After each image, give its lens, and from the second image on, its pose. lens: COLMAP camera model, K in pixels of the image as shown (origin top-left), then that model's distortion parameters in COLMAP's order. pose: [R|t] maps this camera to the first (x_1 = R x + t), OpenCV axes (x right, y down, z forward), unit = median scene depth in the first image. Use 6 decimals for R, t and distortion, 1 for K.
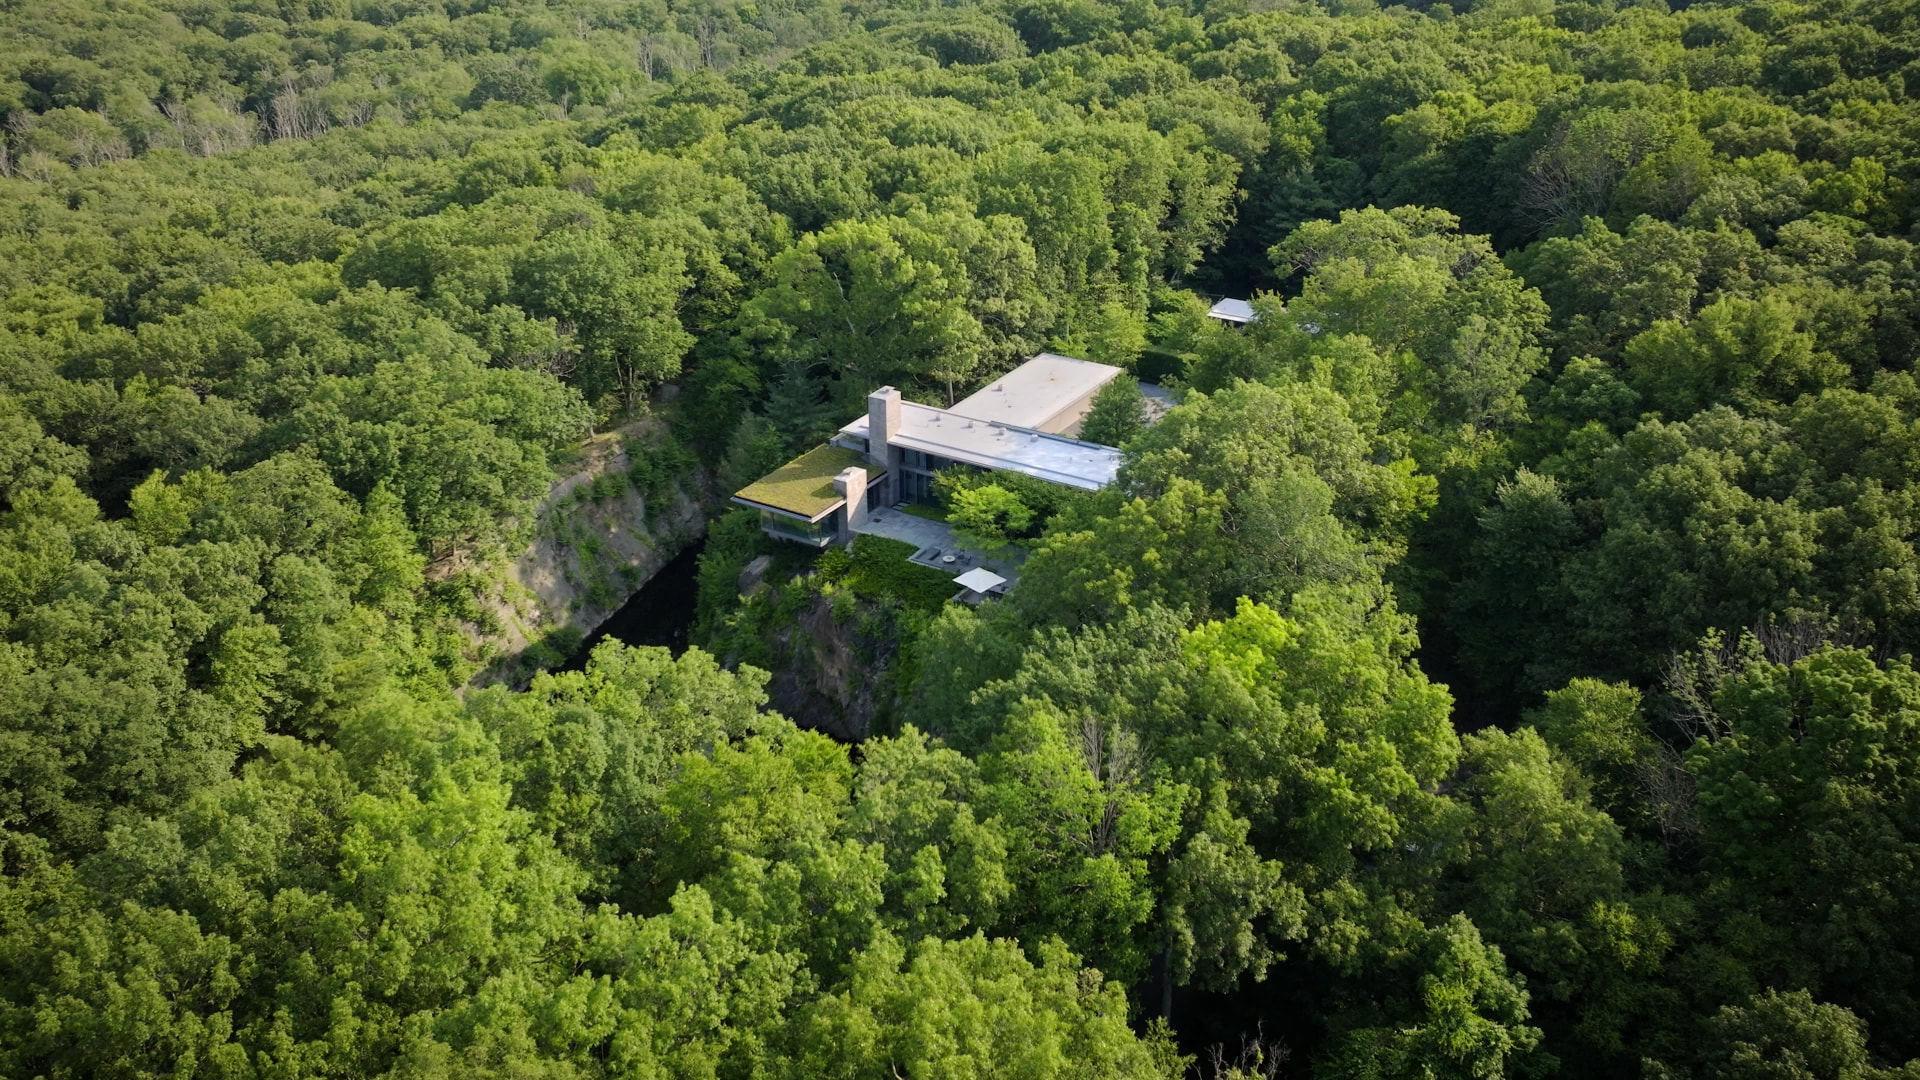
lens RADIAL K [[1337.6, 0, 960.0], [0, 1337.6, 540.0], [0, 0, 1]] dist [-0.000802, 0.000411]
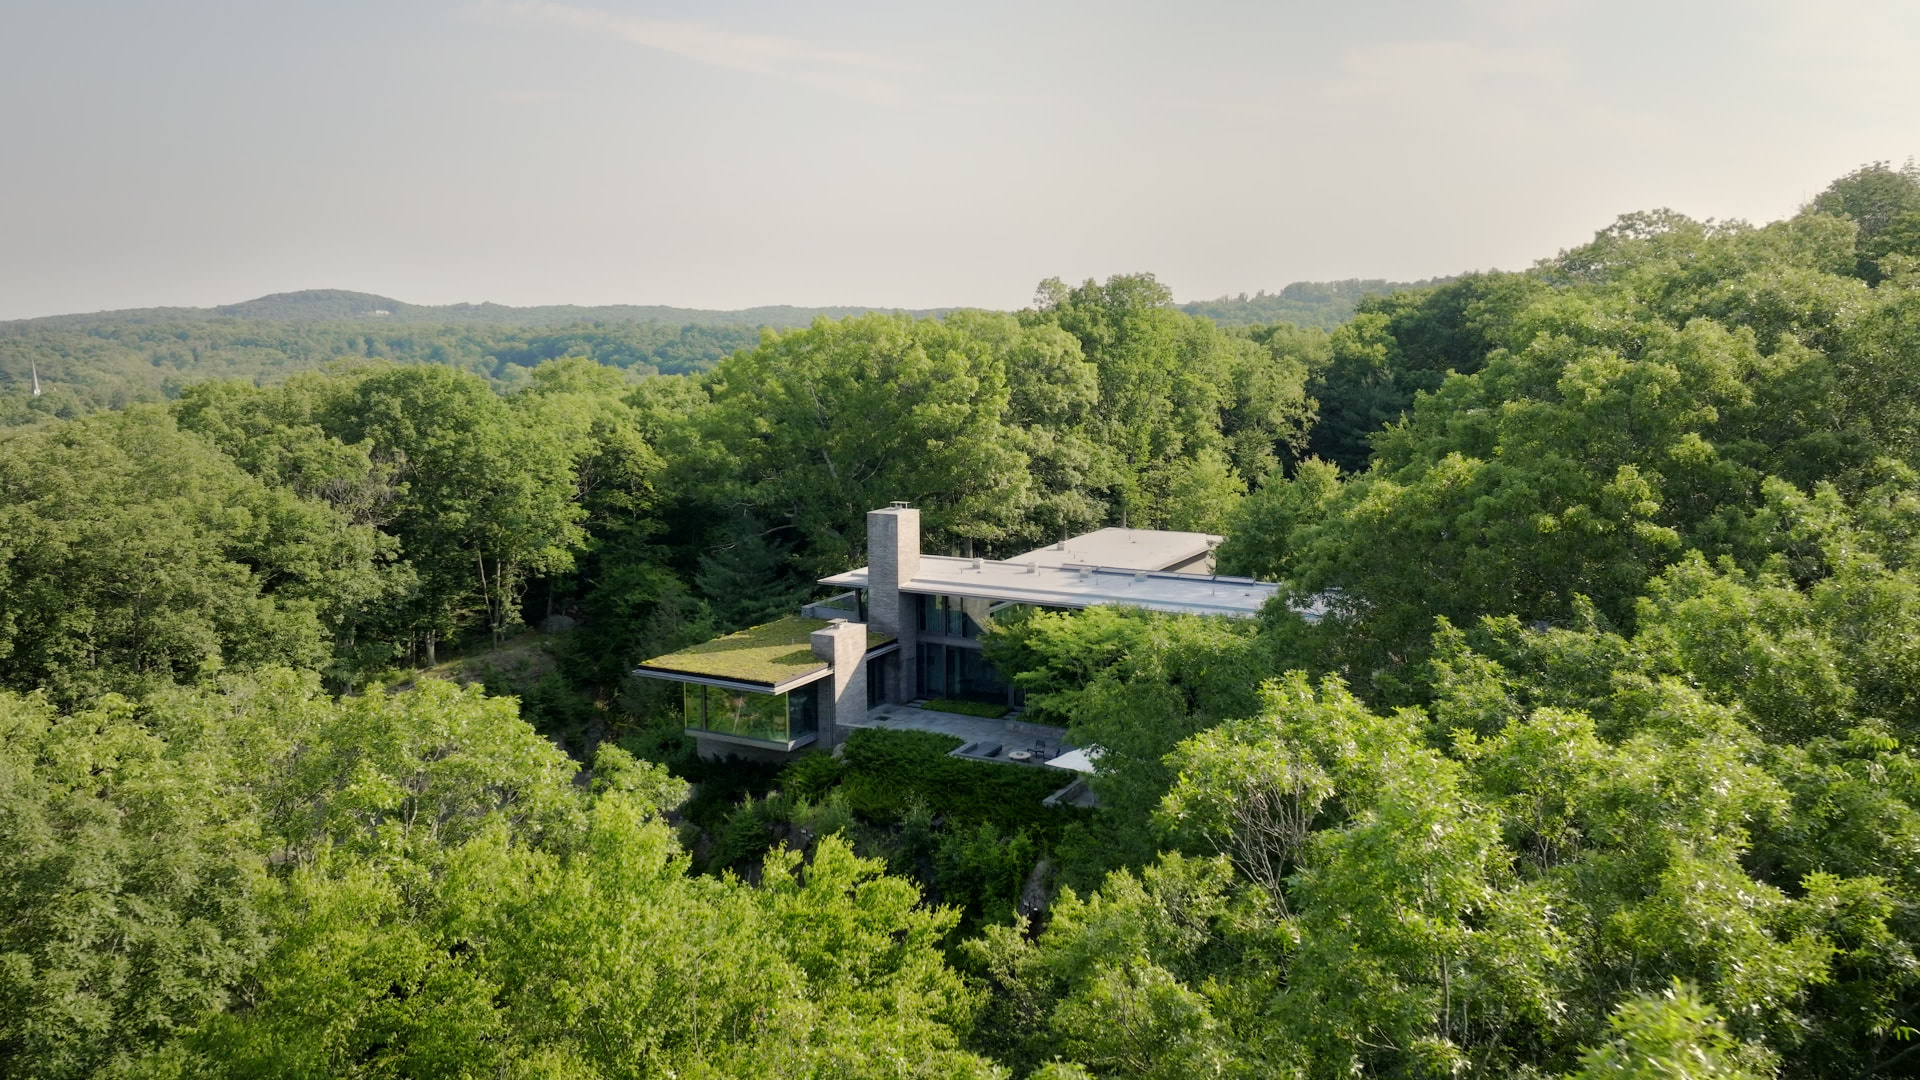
lens RADIAL K [[1337.6, 0, 960.0], [0, 1337.6, 540.0], [0, 0, 1]] dist [-0.000802, 0.000411]
pose [[0.998666, -0.021565, 0.046906, -0.051971], [0.035851, 0.943460, -0.329541, 0.101624], [-0.037148, 0.330783, 0.942975, 0.399770]]
